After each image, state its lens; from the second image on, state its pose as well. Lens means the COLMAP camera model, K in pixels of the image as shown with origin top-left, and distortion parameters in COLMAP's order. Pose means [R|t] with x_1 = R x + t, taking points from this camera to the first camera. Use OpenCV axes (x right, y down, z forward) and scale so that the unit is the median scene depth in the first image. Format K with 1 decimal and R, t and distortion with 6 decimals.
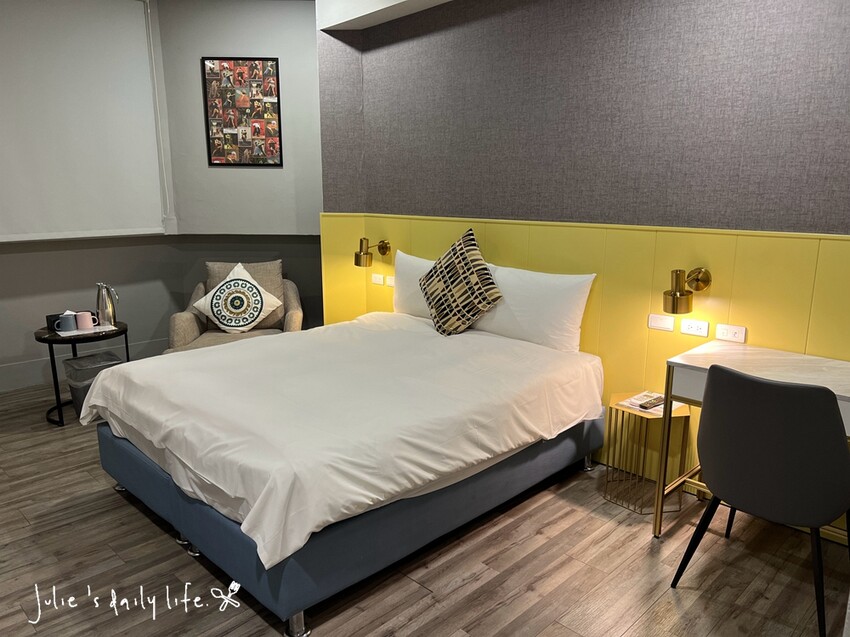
lens RADIAL K [[628.1, 0, 425.0], [0, 628.1, 318.5], [0, 0, 1]] dist [0.038523, 0.000491]
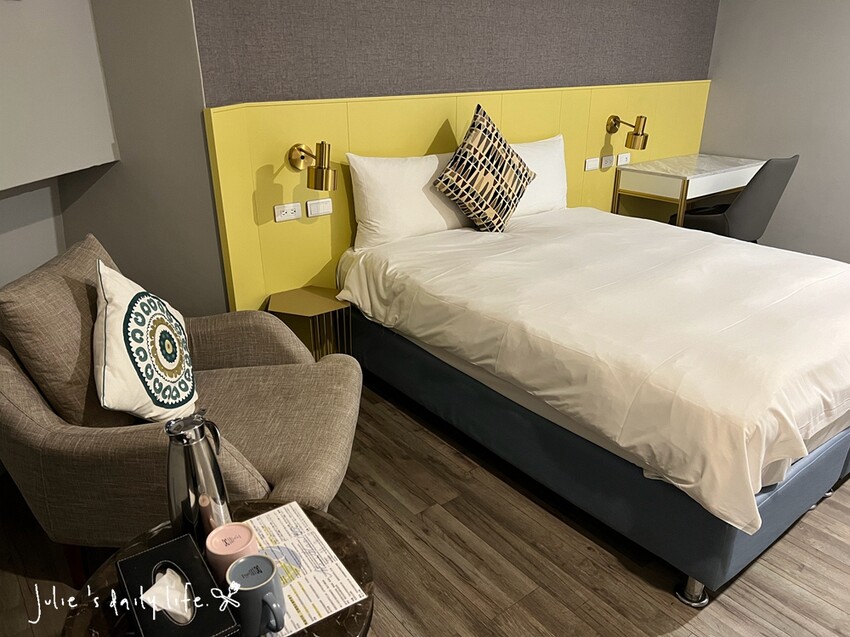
lens RADIAL K [[656.2, 0, 425.0], [0, 656.2, 318.5], [0, 0, 1]] dist [-0.003197, 0.001628]
pose [[0.118026, -0.373721, 0.920002, -0.843900], [0.198834, 0.916609, 0.346834, -0.199395], [-0.972900, 0.141992, 0.182492, 0.962545]]
